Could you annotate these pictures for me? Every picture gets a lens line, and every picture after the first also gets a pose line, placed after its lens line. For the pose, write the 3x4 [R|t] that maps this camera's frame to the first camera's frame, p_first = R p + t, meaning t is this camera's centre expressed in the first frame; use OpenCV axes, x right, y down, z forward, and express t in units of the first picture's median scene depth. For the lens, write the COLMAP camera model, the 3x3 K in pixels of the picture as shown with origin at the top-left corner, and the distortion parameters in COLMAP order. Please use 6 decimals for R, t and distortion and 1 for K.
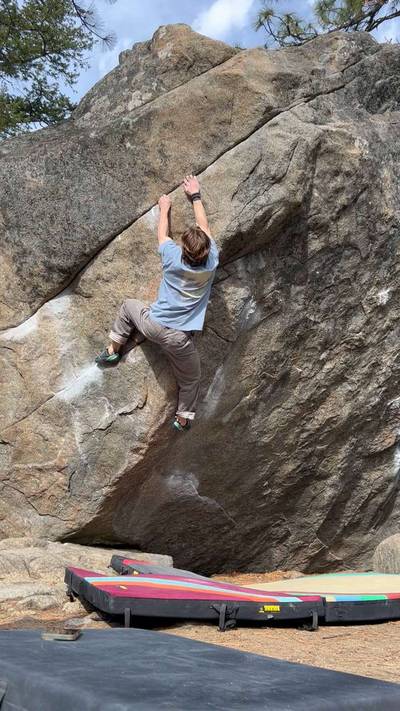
lens RADIAL K [[649.9, 0, 200.4], [0, 649.9, 357.0], [0, 0, 1]] dist [0.088256, -0.217966]
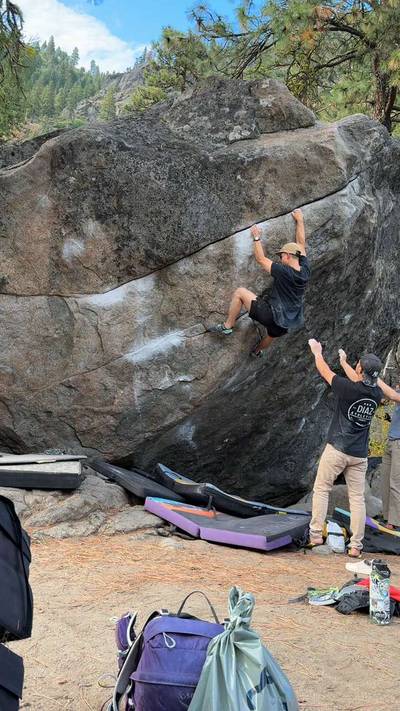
lens RADIAL K [[585.6, 0, 200.0], [0, 585.6, 355.5], [0, 0, 1]] dist [0.153918, -0.356690]
pose [[0.904142, 0.149968, 0.400046, -0.549055], [-0.203406, 0.974534, 0.094388, -0.077719], [-0.375703, -0.166712, 0.911622, -0.061137]]
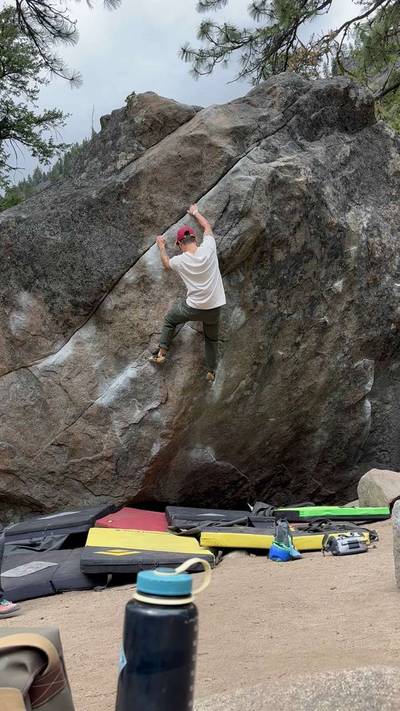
lens RADIAL K [[600.9, 0, 204.0], [0, 600.9, 358.4], [0, 0, 1]] dist [0.141608, -0.327714]
pose [[0.988950, -0.146298, 0.023957, -0.028230], [0.144653, 0.987659, 0.060038, -0.067606], [-0.032445, -0.055910, 0.997909, -0.181246]]
